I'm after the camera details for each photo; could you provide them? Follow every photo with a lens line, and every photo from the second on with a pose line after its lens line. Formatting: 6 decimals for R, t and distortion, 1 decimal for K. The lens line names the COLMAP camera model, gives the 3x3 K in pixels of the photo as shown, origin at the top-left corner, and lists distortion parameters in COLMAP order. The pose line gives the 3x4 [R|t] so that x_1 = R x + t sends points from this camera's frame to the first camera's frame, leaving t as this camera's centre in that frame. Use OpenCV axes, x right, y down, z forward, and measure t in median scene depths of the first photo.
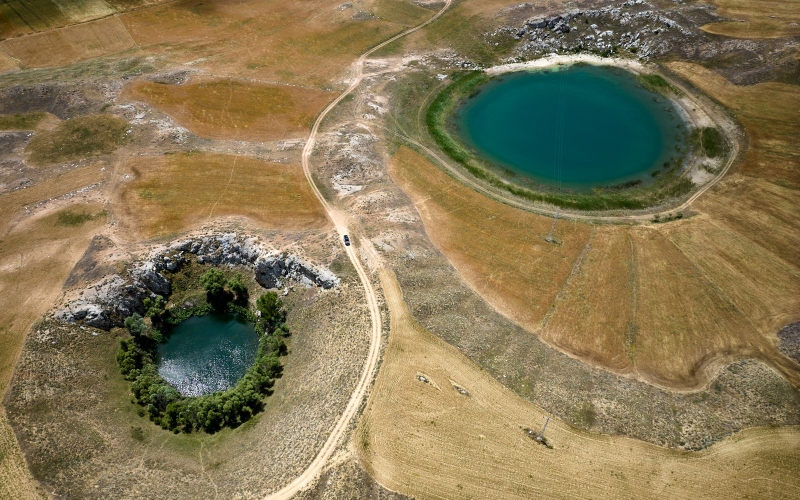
lens RADIAL K [[582.6, 0, 395.1], [0, 582.6, 254.0], [0, 0, 1]] dist [-0.030844, -0.013001]
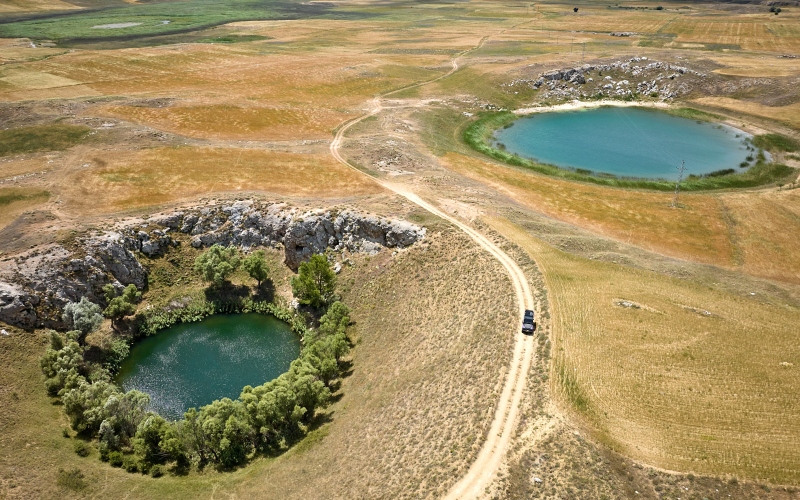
lens RADIAL K [[582.6, 0, 436.8], [0, 582.6, 238.1], [0, 0, 1]] dist [-0.030844, -0.013001]
pose [[0.988384, -0.071512, 0.134101, -0.163914], [0.111466, 0.940907, -0.319796, 0.251259], [-0.103307, 0.331029, 0.937949, 0.382458]]
